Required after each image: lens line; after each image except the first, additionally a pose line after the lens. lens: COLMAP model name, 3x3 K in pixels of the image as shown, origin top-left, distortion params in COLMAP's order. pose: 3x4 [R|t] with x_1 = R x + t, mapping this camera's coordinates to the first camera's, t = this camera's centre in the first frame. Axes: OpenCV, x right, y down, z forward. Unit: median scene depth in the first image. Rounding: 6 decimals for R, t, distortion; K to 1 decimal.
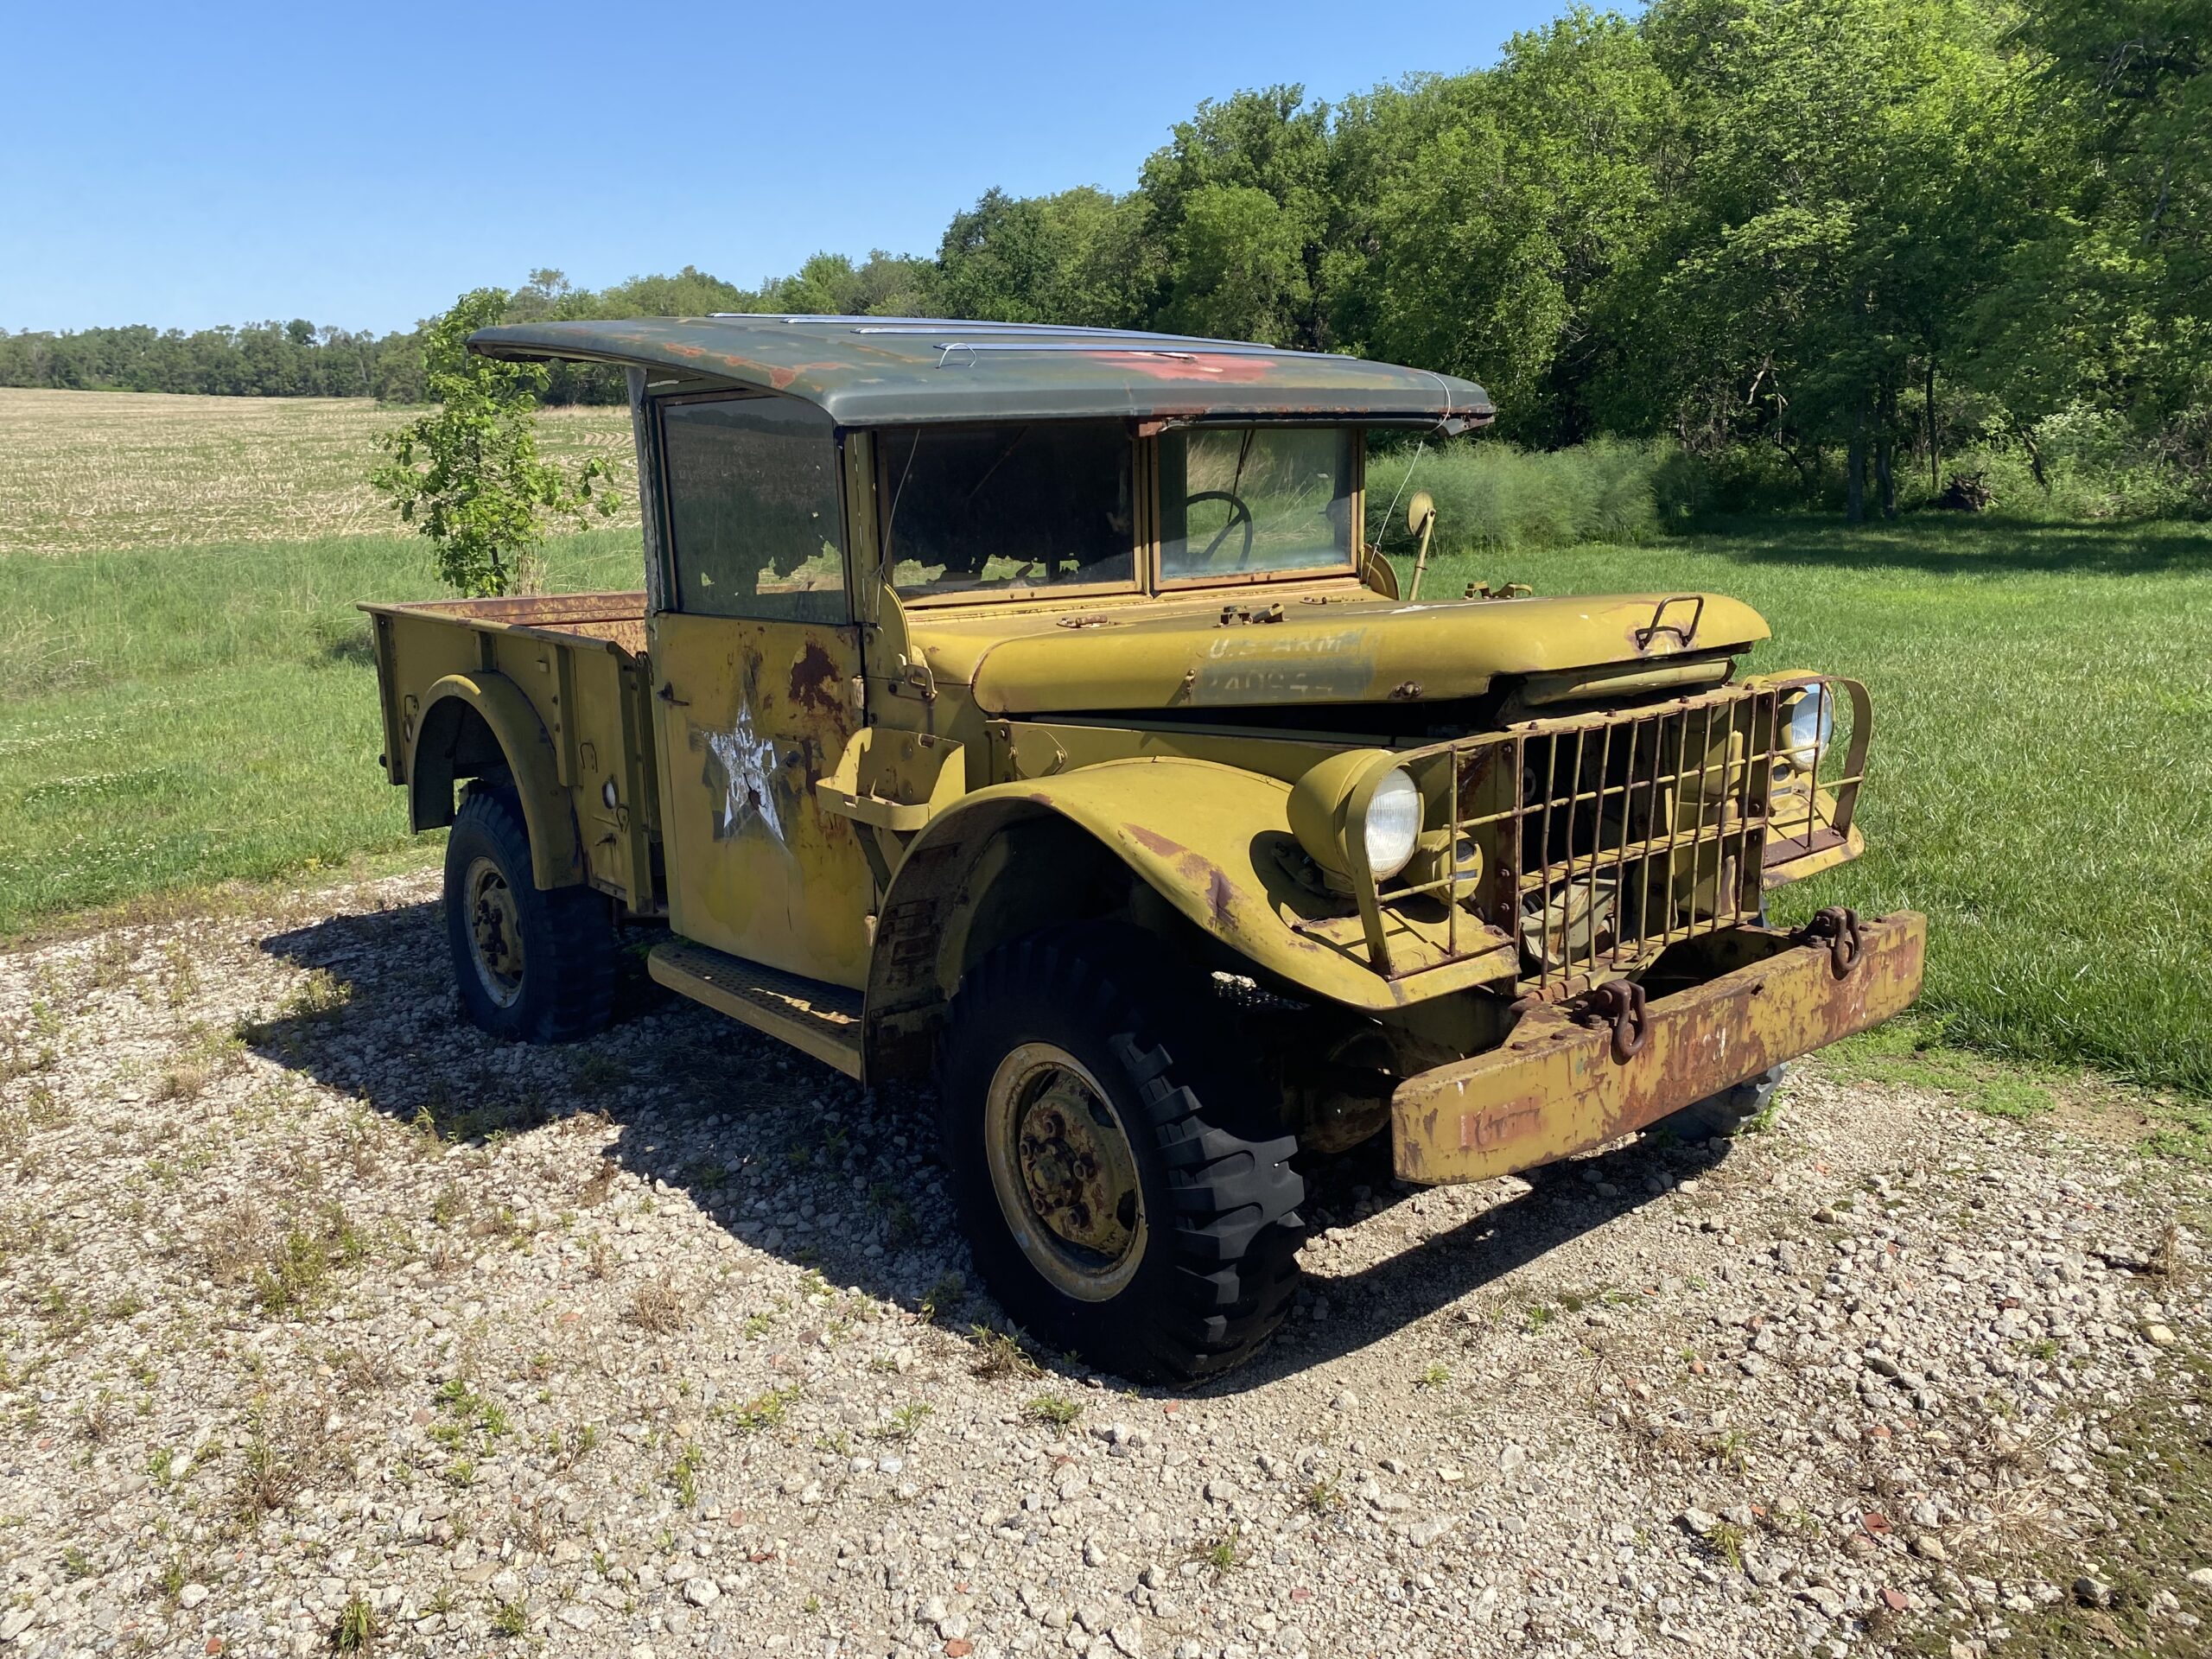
lens RADIAL K [[1692.1, 0, 1104.1], [0, 1692.1, 832.6], [0, 0, 1]] dist [0.027042, -0.032706]
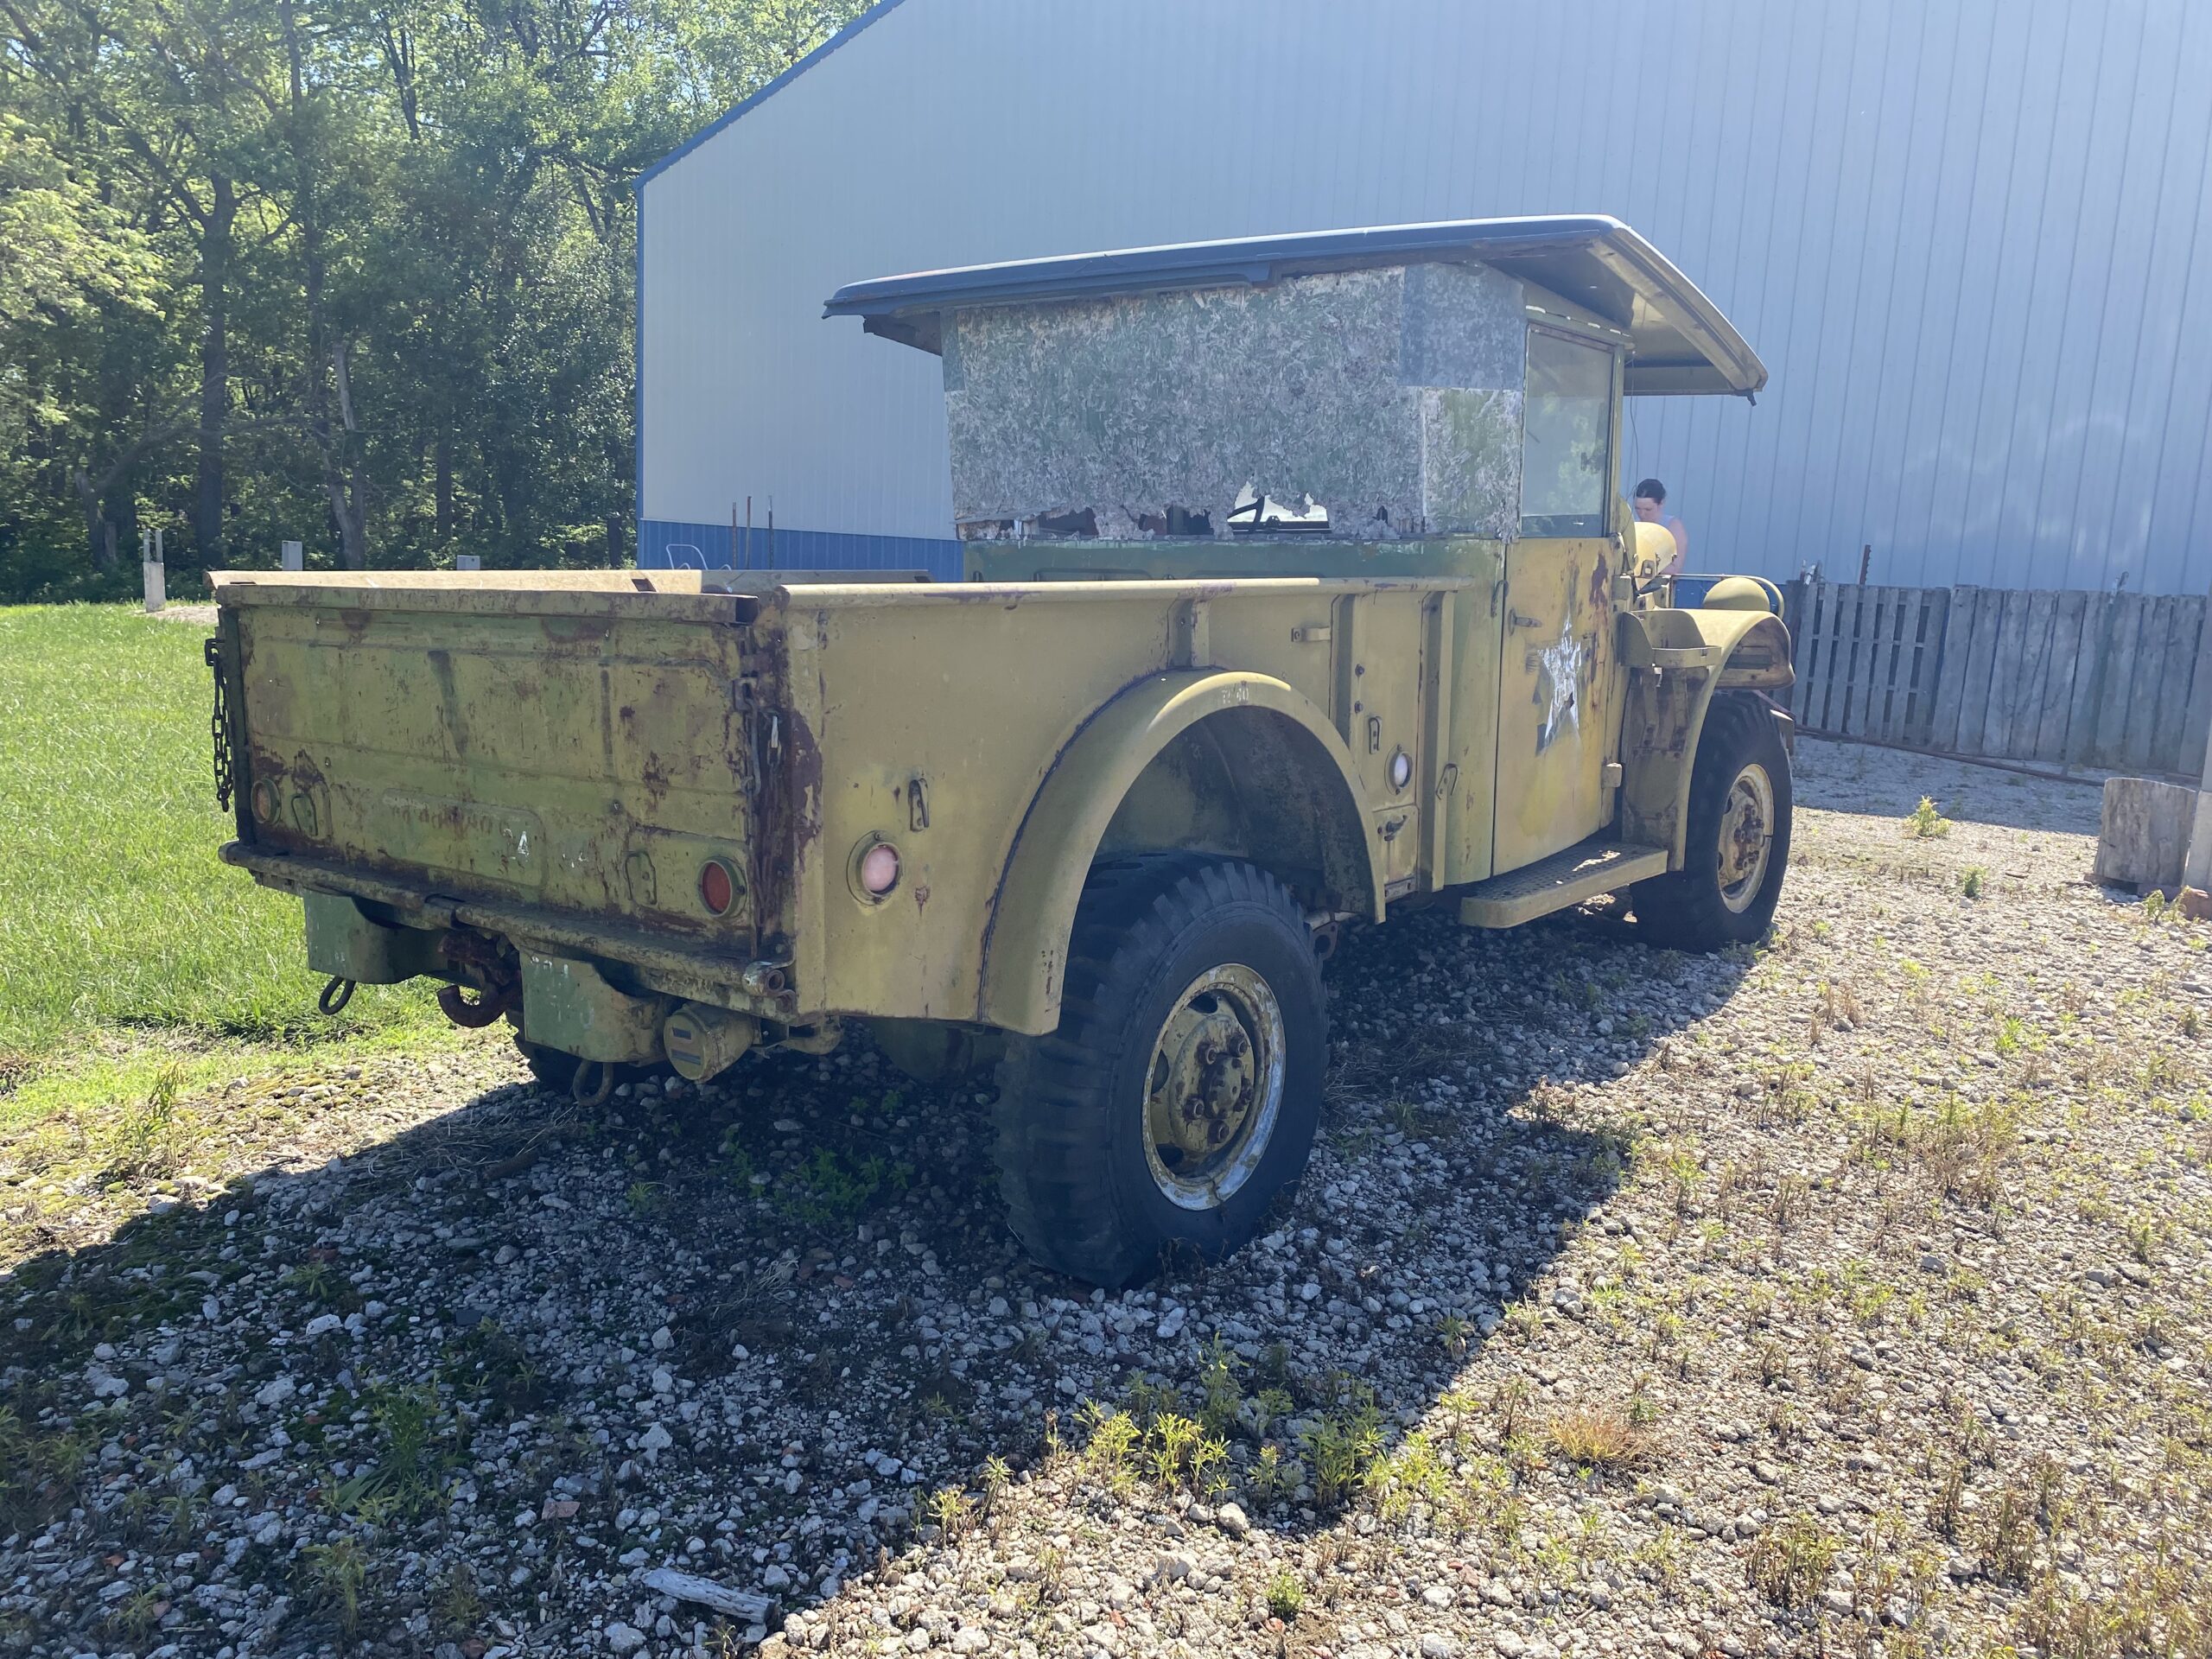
lens RADIAL K [[1692.1, 0, 1102.1], [0, 1692.1, 838.9], [0, 0, 1]] dist [0.027042, -0.032706]
pose [[-0.185740, -0.149197, 0.971206, -1.197230], [0.204700, 0.960844, 0.186754, -0.194718], [-0.961040, 0.233494, -0.147926, 1.420948]]
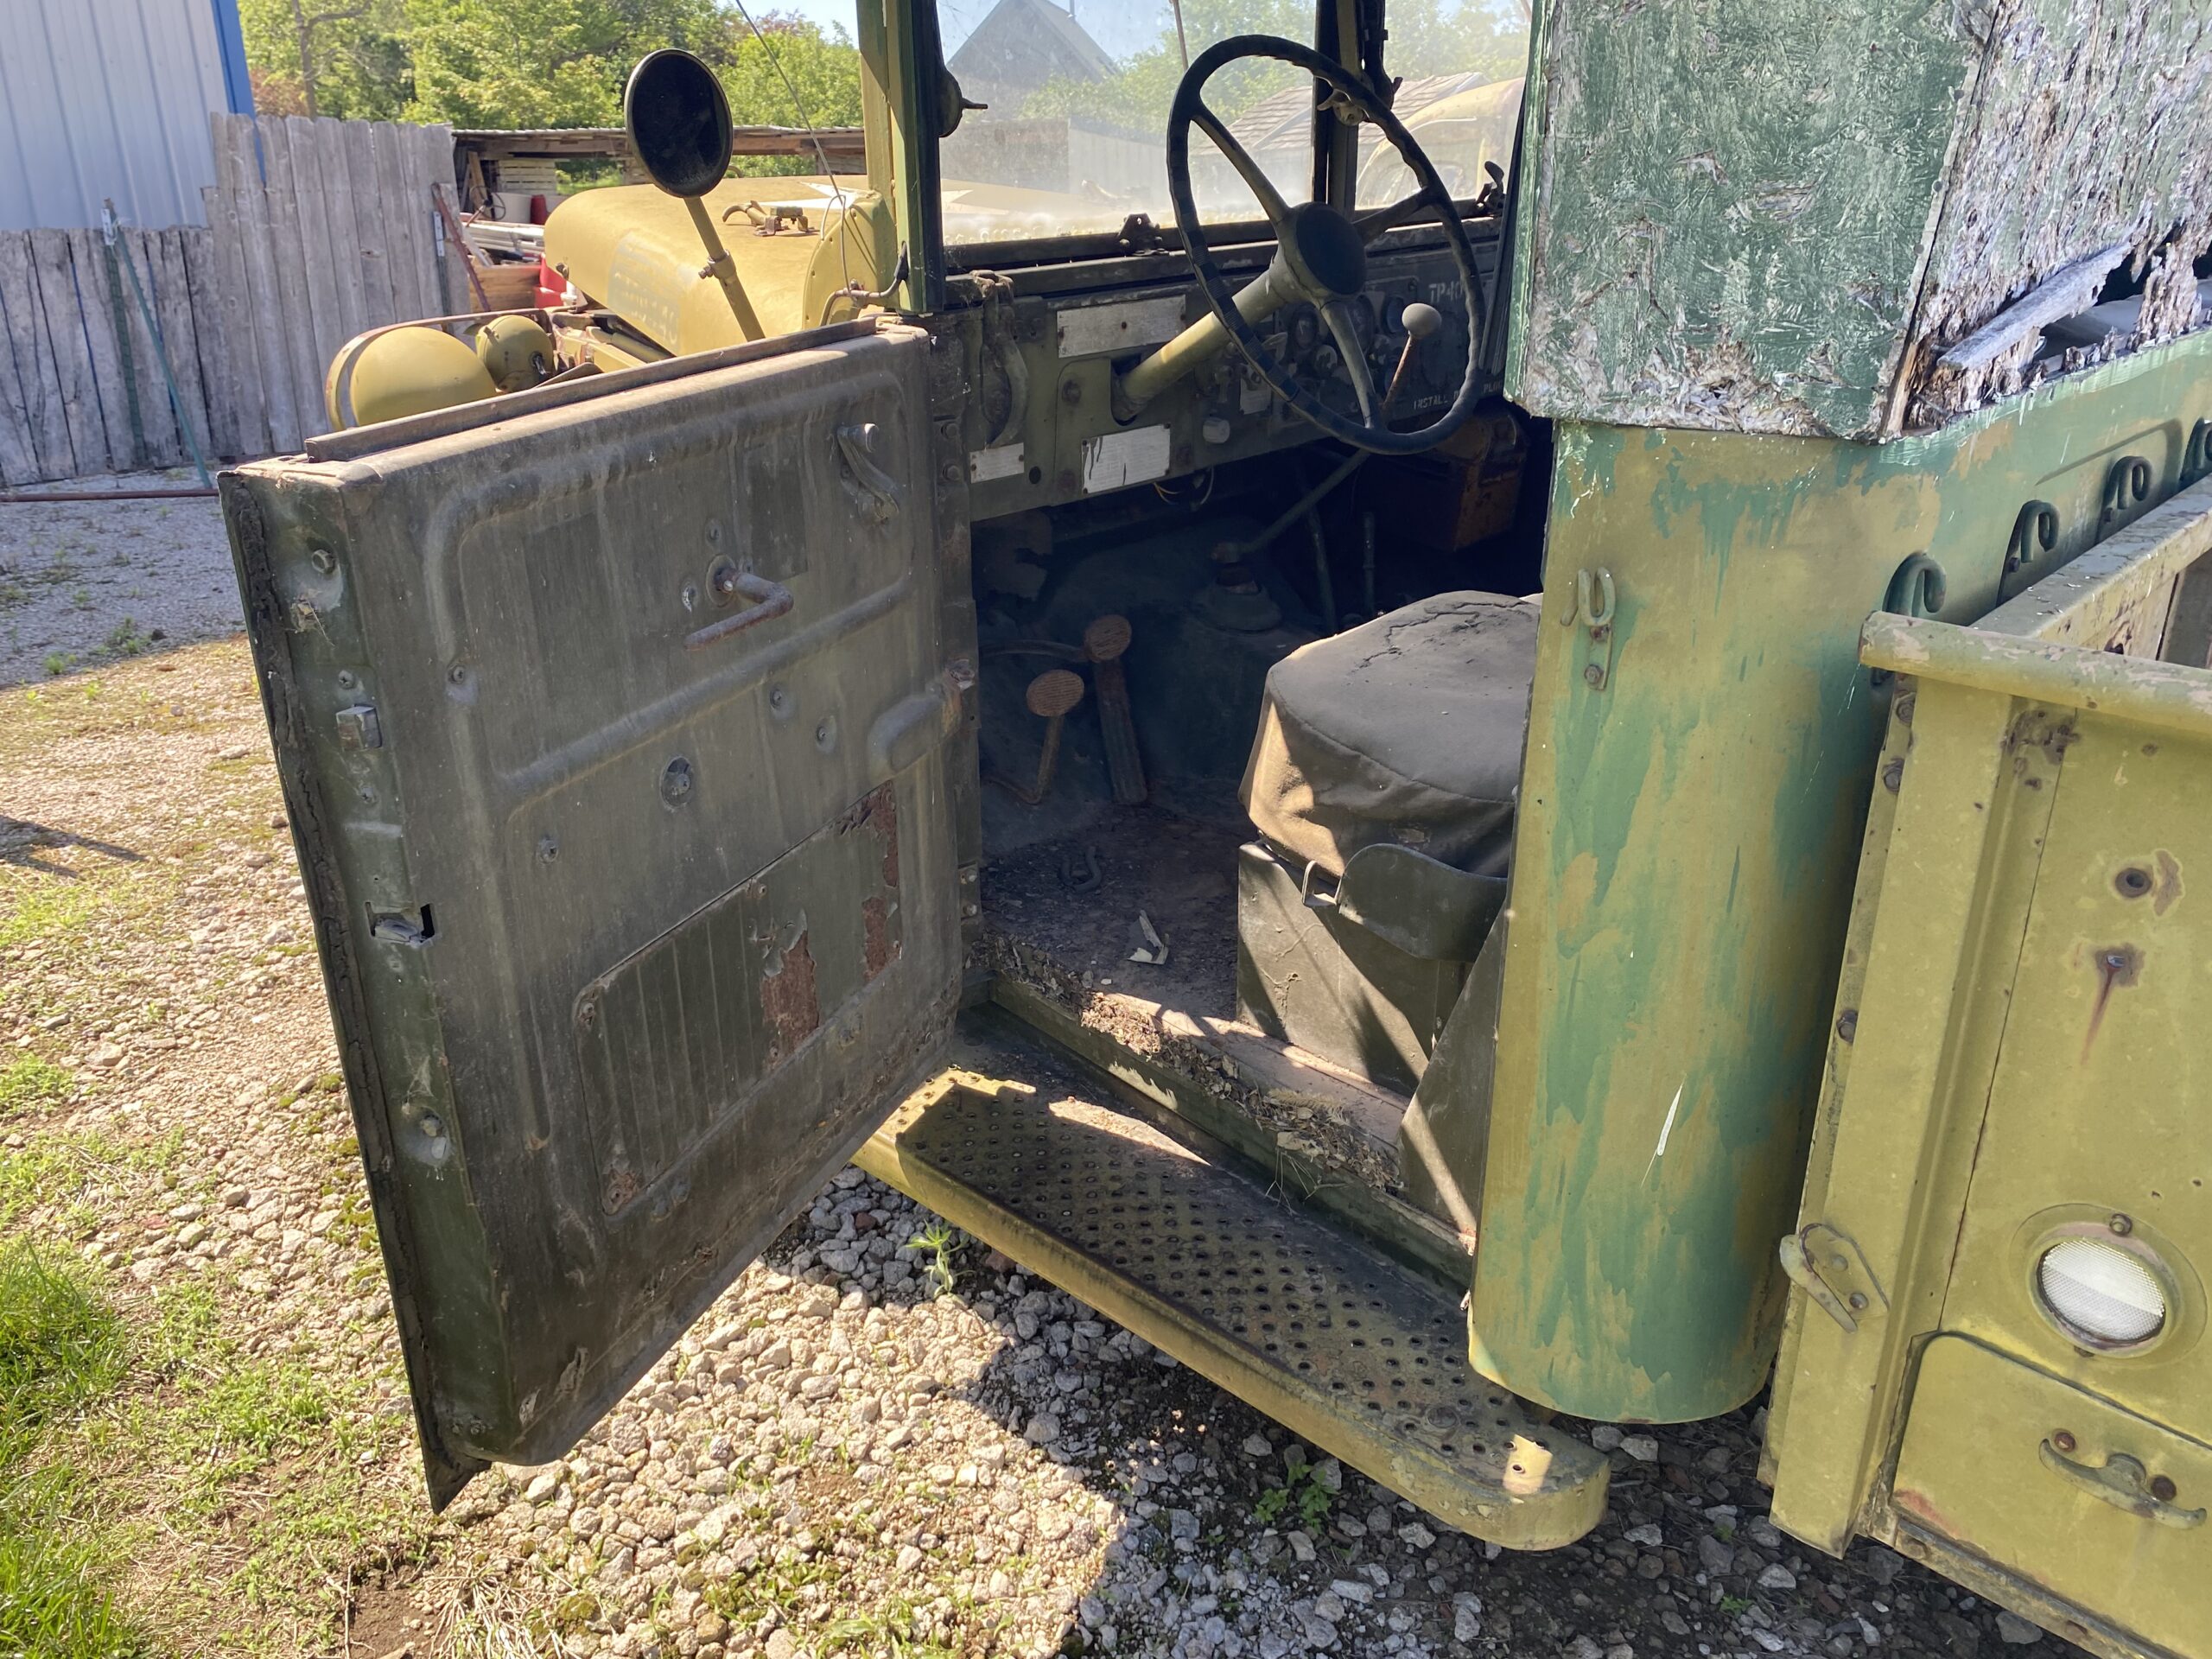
lens RADIAL K [[1692.1, 0, 1106.2], [0, 1692.1, 830.8], [0, 0, 1]] dist [0.027042, -0.032706]
pose [[-0.992522, 0.070979, -0.099306, 0.163742], [0.000717, 0.816930, 0.576736, -0.297260], [0.122062, 0.572352, -0.810872, 1.524910]]
